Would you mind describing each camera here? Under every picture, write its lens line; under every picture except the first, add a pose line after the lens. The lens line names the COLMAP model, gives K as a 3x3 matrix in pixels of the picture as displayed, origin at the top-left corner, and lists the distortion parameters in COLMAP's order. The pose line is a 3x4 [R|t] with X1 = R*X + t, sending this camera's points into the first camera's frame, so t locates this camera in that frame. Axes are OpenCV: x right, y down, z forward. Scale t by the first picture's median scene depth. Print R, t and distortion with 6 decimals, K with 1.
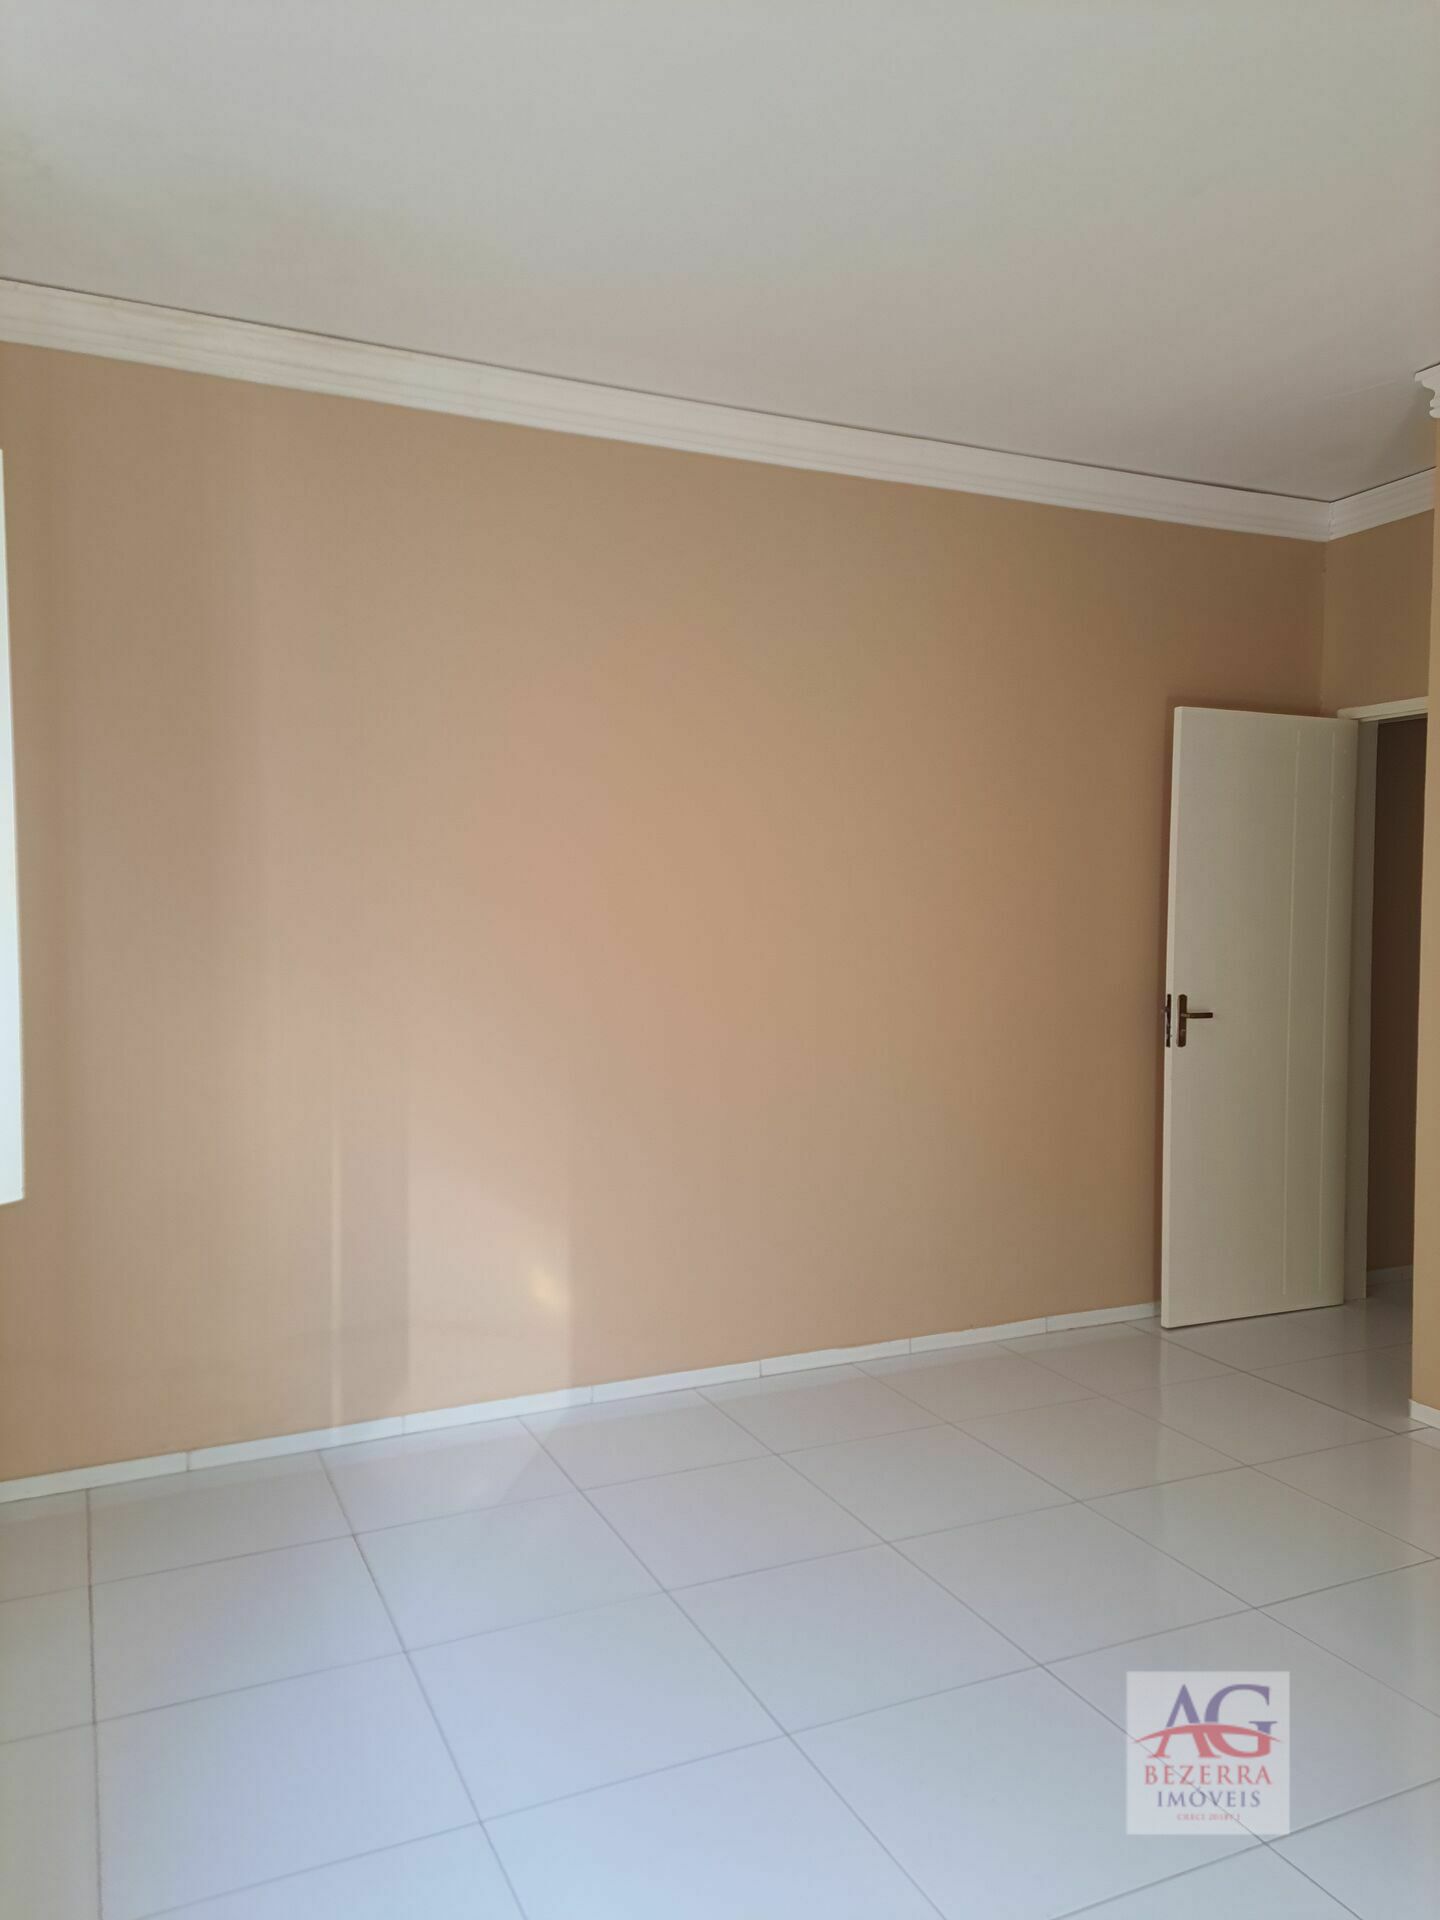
lens RADIAL K [[1397.9, 0, 715.9], [0, 1397.9, 959.5], [0, 0, 1]] dist [0.110755, -0.109124]
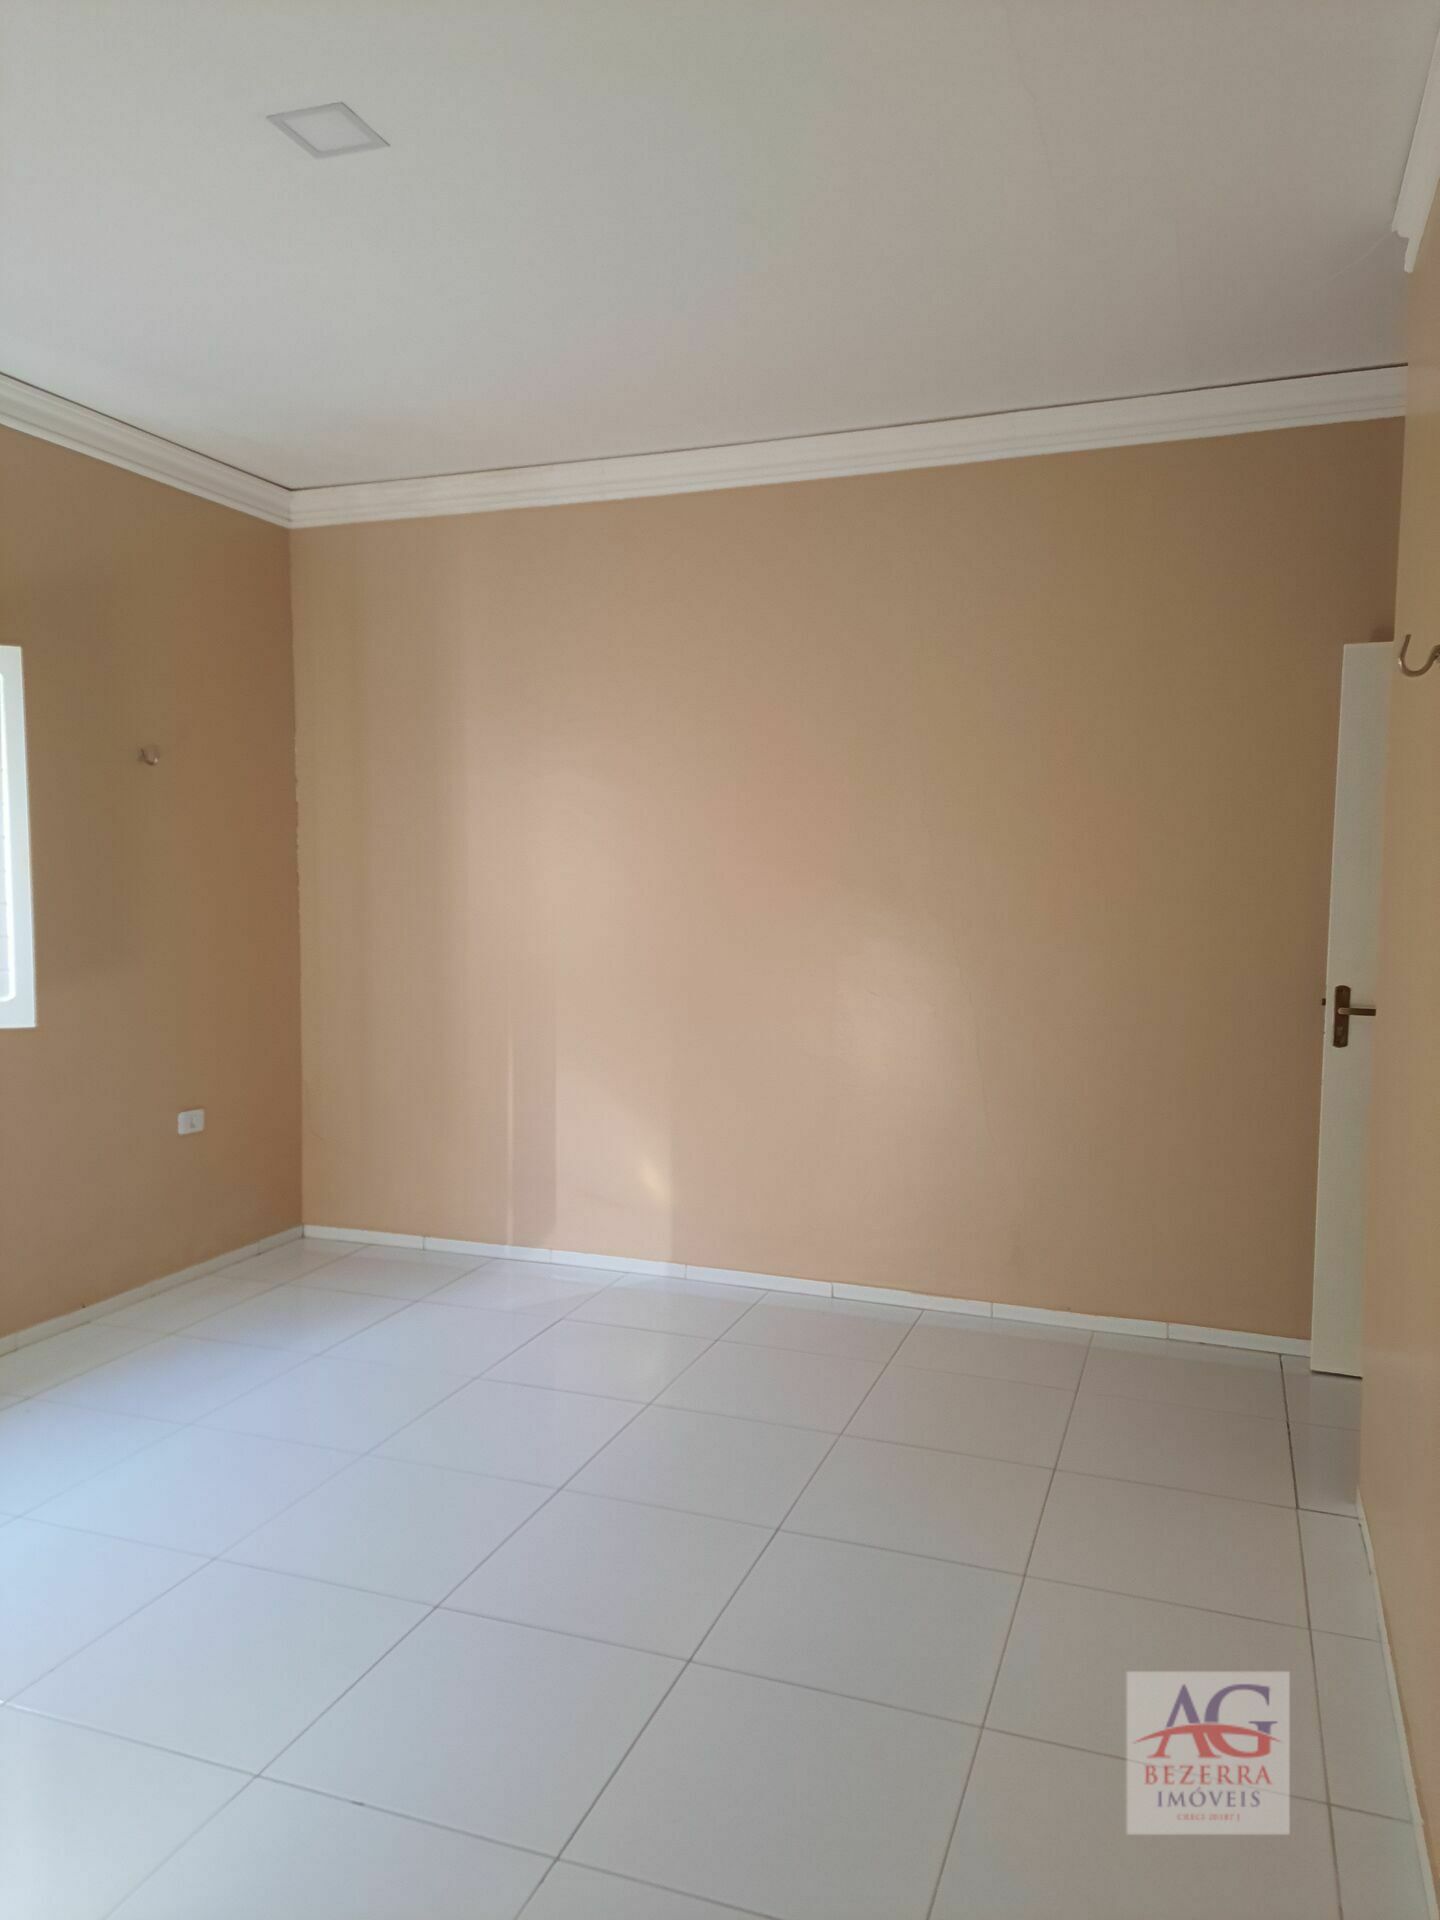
lens RADIAL K [[1380.1, 0, 714.4], [0, 1380.1, 969.5], [0, 0, 1]] dist [0.100917, -0.105030]
pose [[0.701554, 0.051447, -0.710756, 0.792395], [-0.037686, 0.998673, 0.035090, -0.000610], [0.711619, 0.002168, 0.702563, 0.165110]]
